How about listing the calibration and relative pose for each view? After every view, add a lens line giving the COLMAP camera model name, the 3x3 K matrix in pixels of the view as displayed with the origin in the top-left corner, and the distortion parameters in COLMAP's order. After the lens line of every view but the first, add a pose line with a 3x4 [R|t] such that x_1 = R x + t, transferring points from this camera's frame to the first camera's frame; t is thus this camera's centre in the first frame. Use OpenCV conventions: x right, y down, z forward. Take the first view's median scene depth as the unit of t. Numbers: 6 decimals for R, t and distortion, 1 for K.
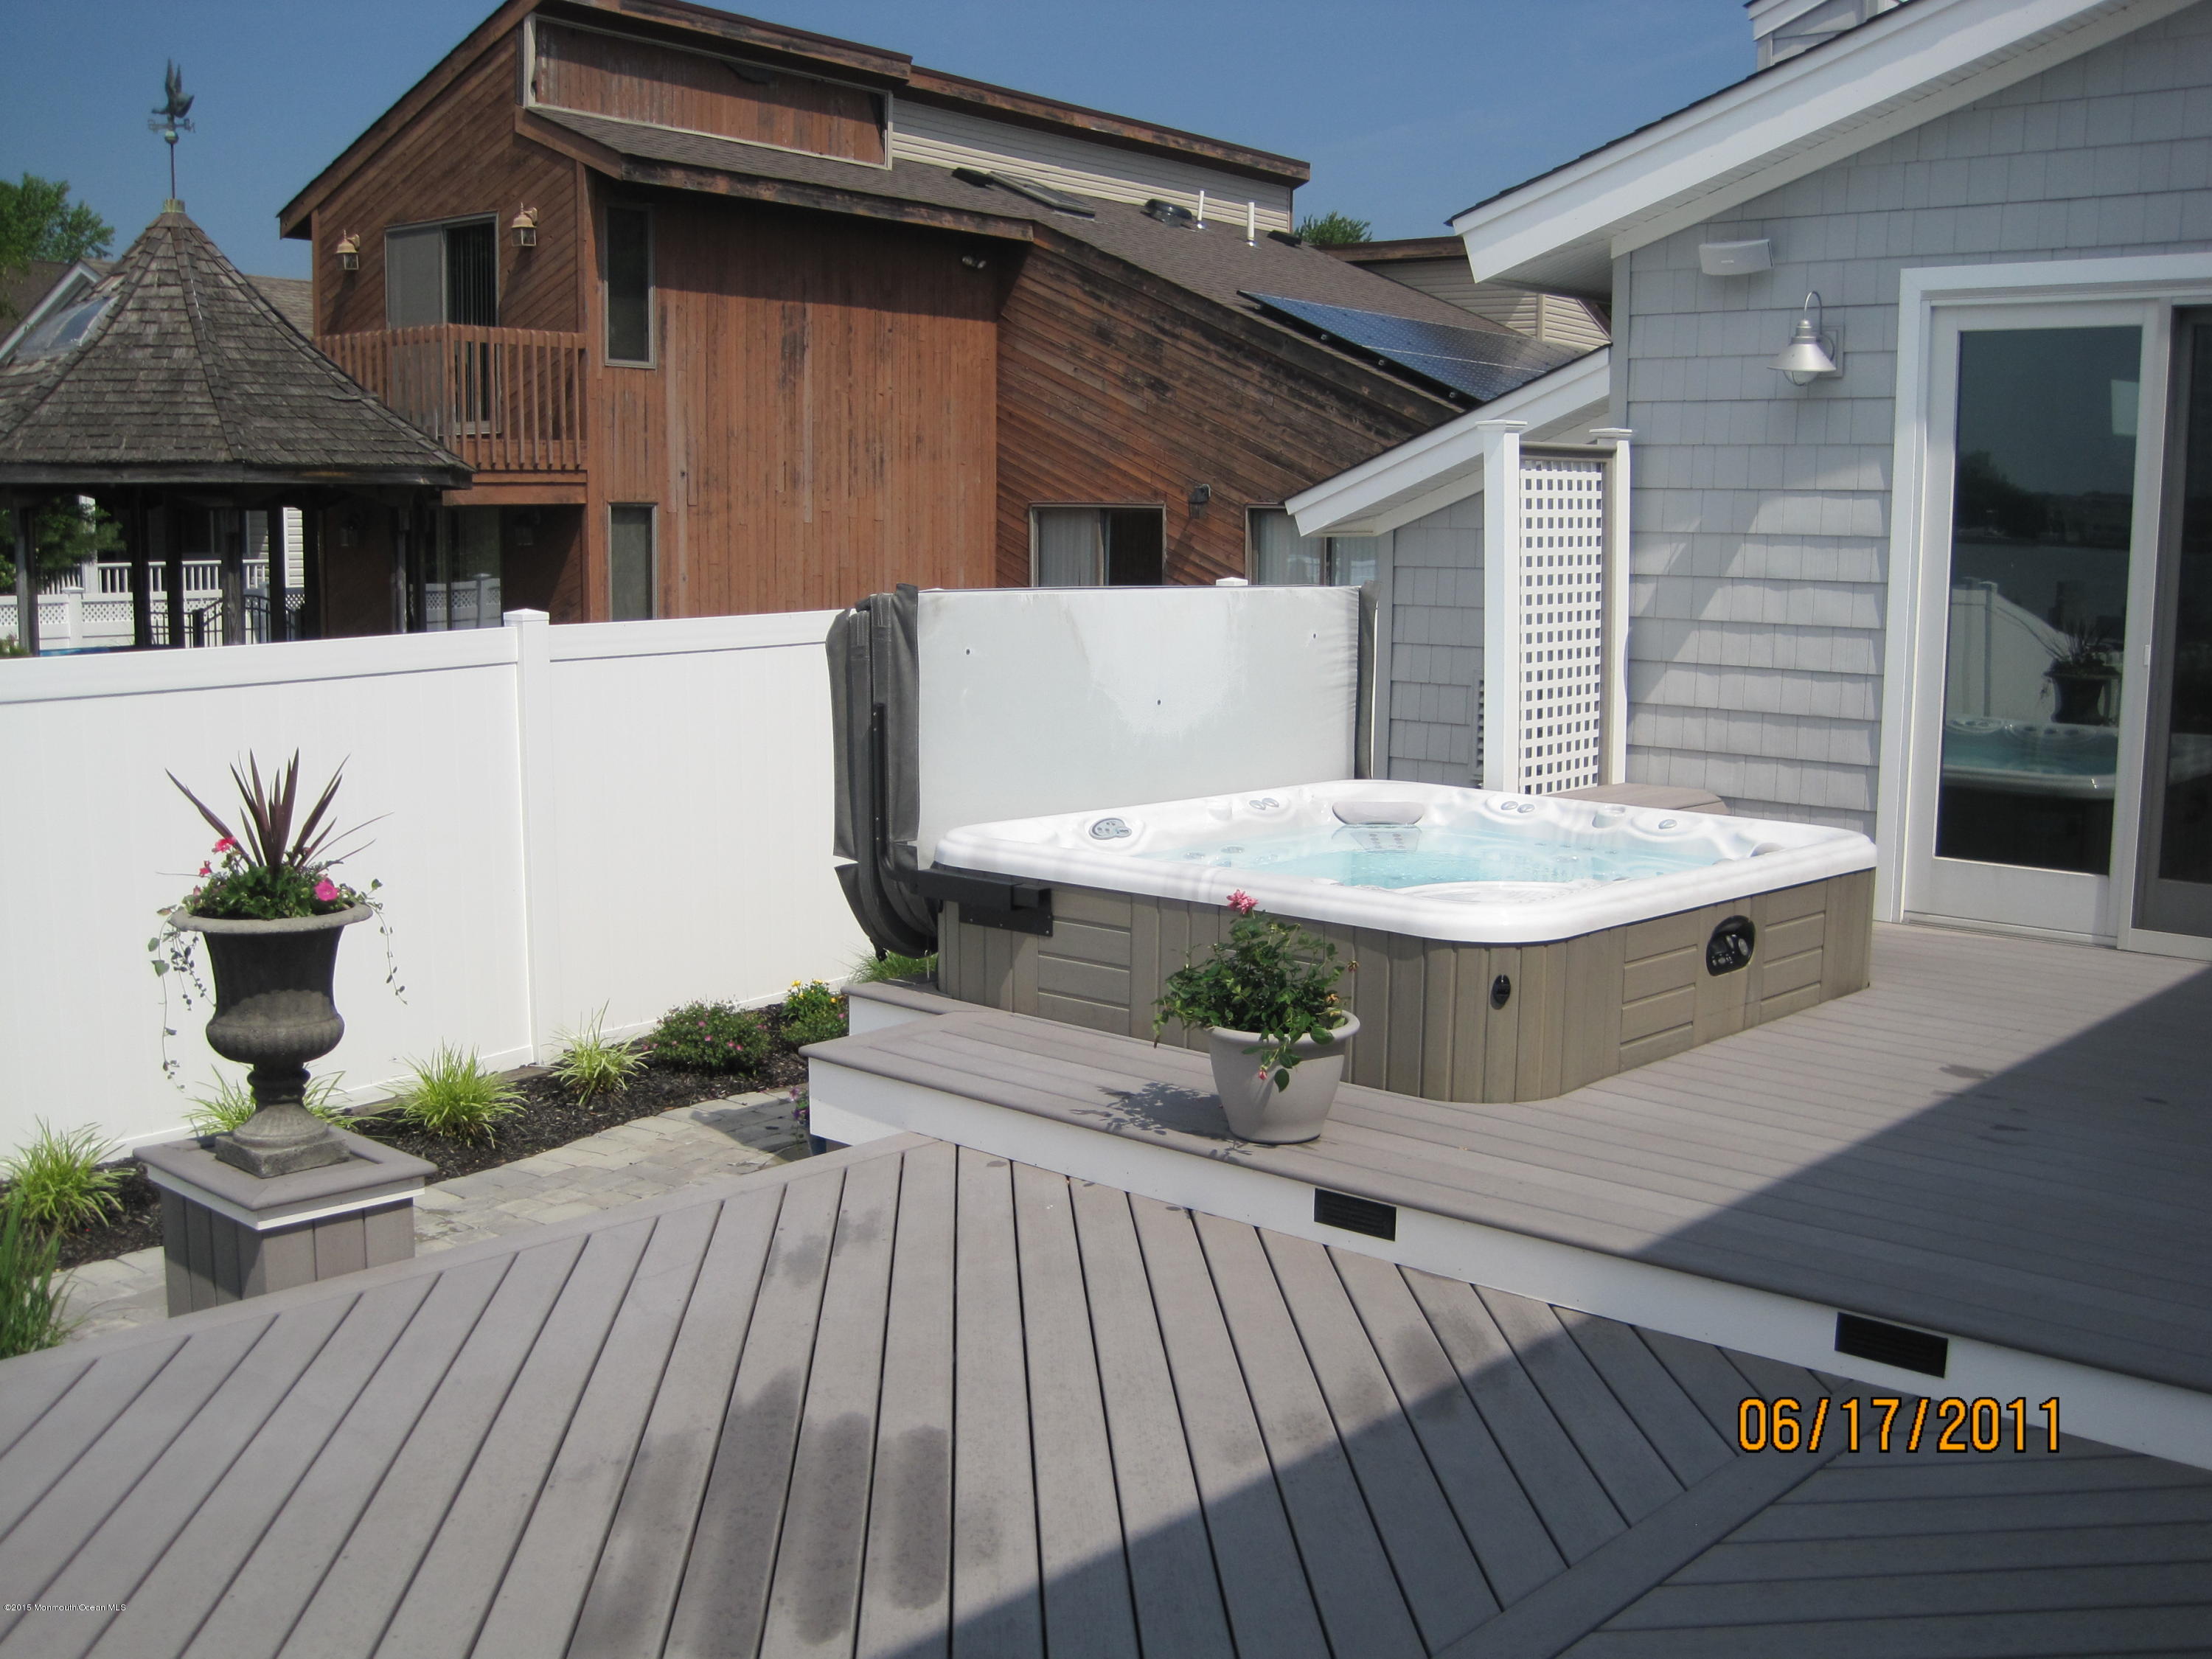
lens RADIAL K [[2229.8, 0, 1106.0], [0, 2229.8, 829.5], [0, 0, 1]] dist [-0.203817, 0.219183]
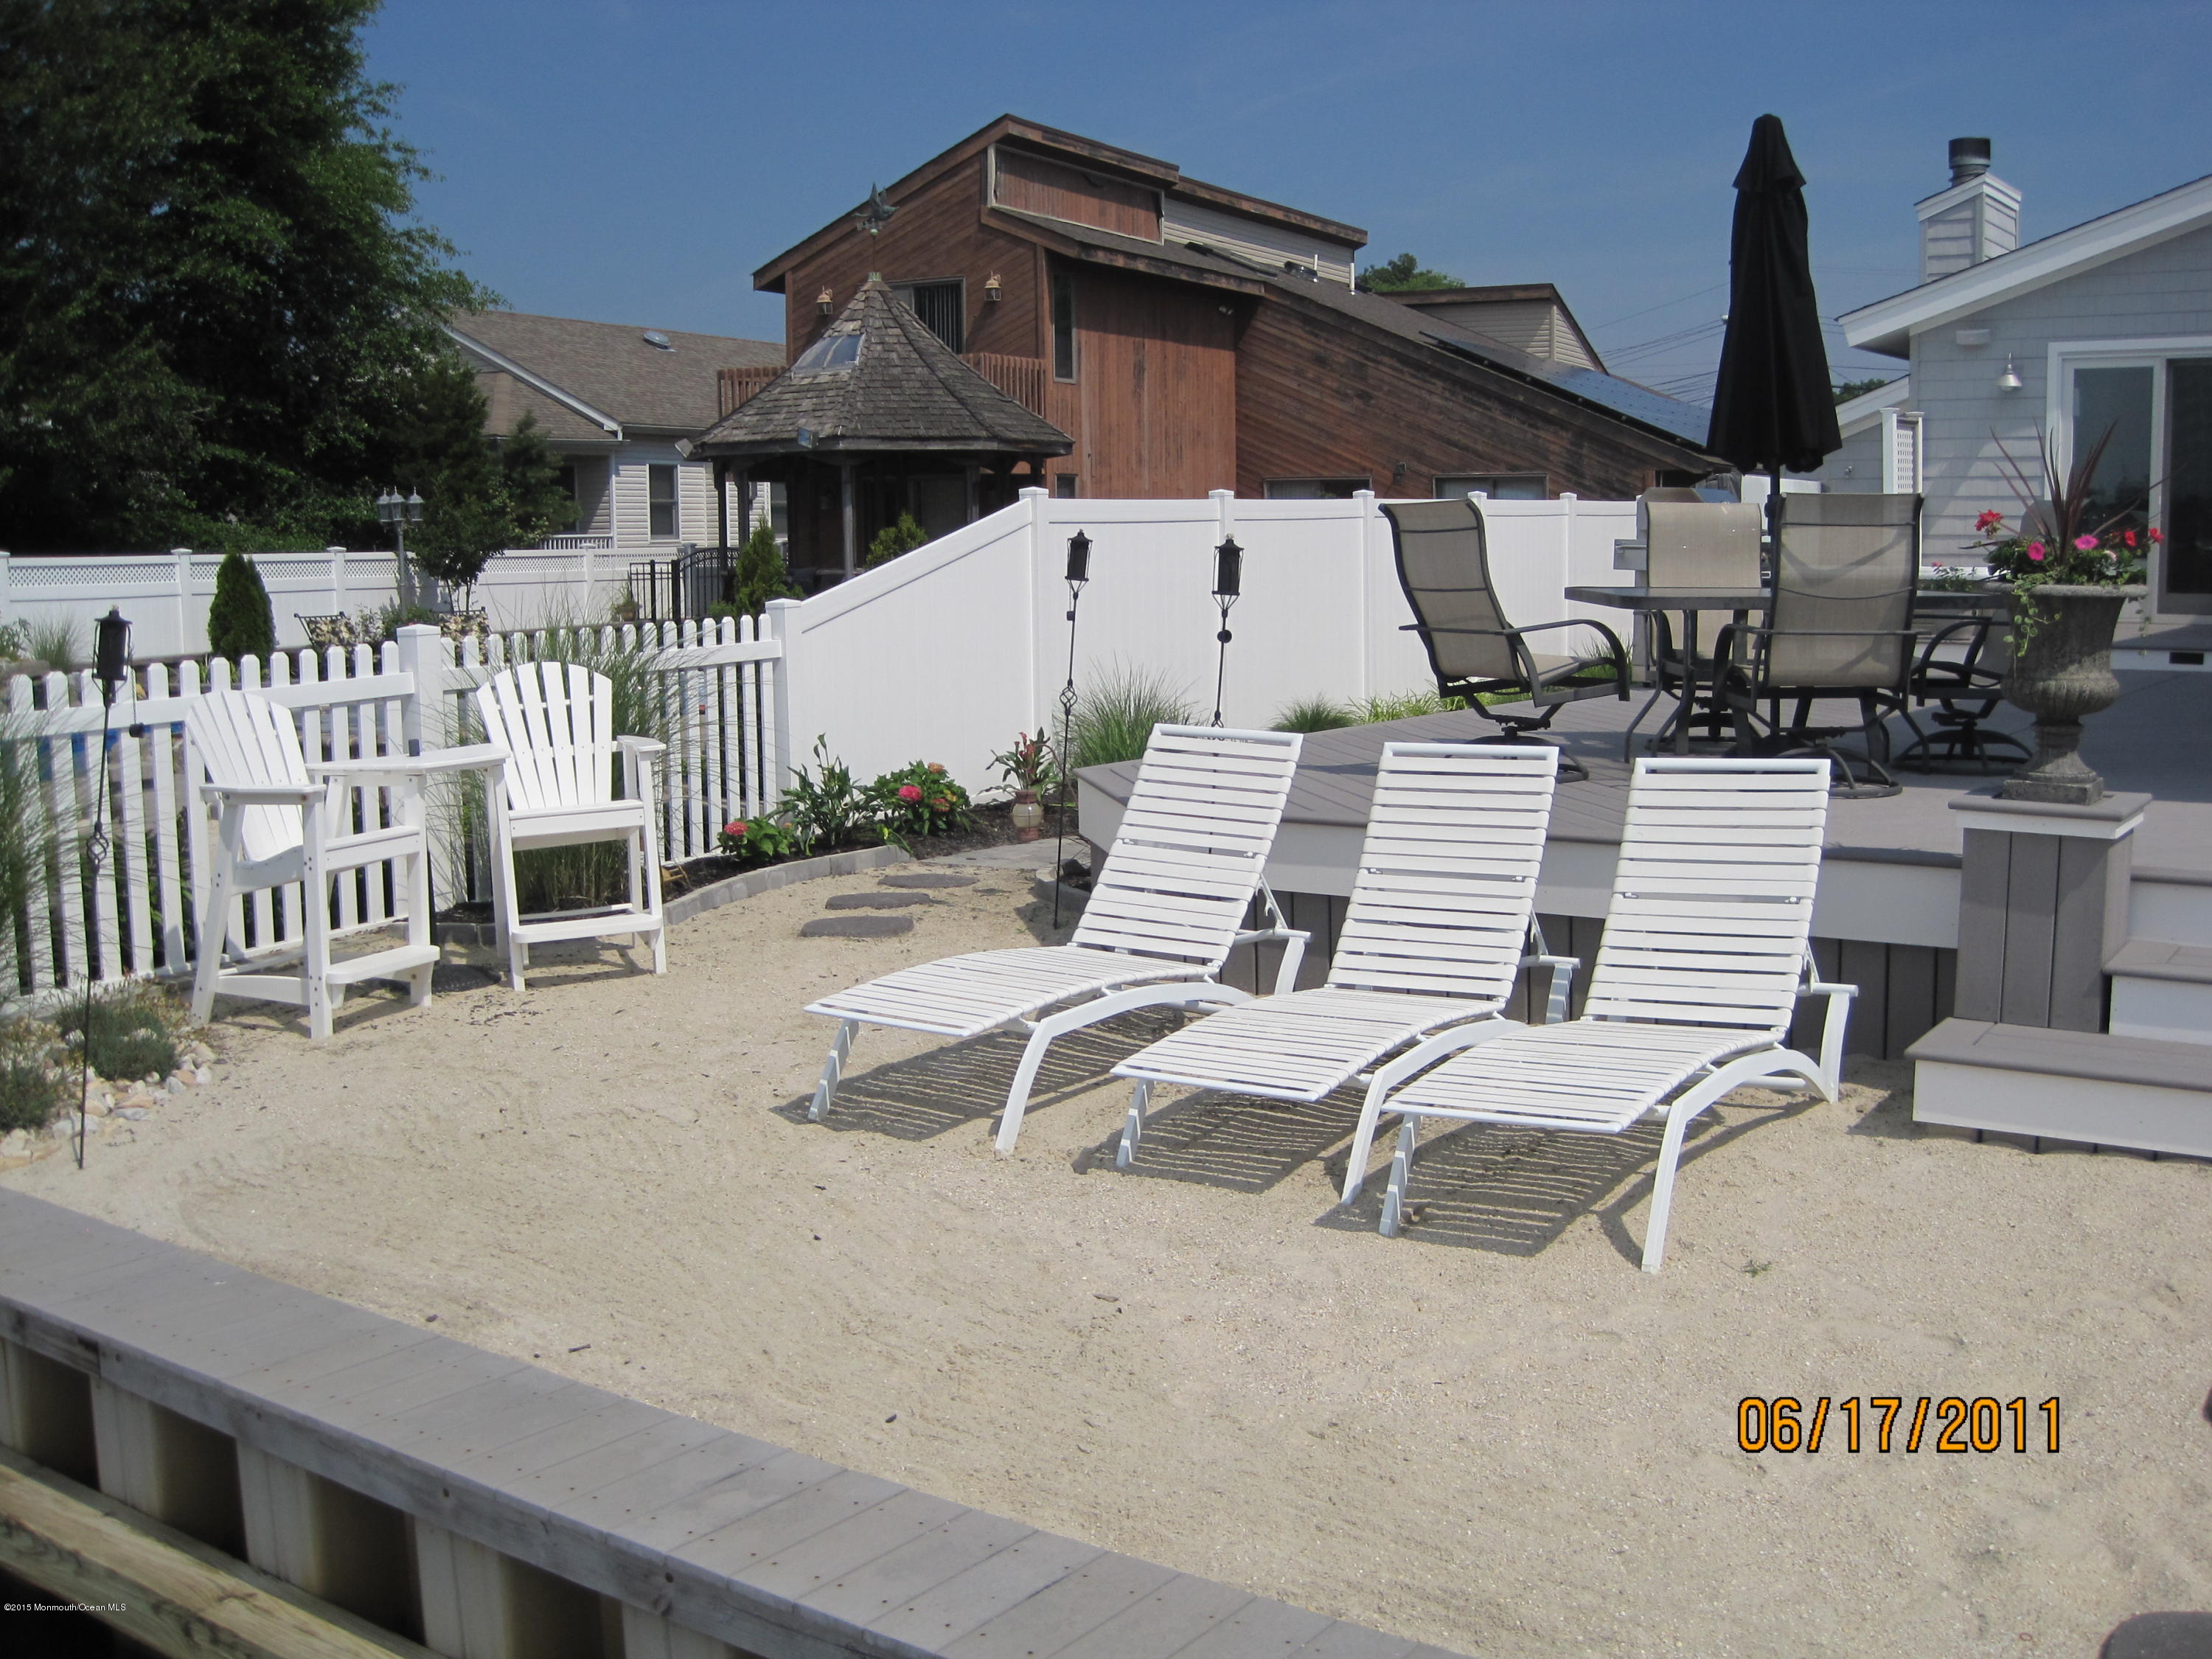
lens RADIAL K [[2229.8, 0, 1106.0], [0, 2229.8, 829.5], [0, 0, 1]] dist [-0.203817, 0.219183]
pose [[0.990242, -0.037018, 0.134350, -0.369554], [0.038073, 0.999261, -0.005287, 0.092088], [-0.134055, 0.010351, 0.990920, -0.443951]]
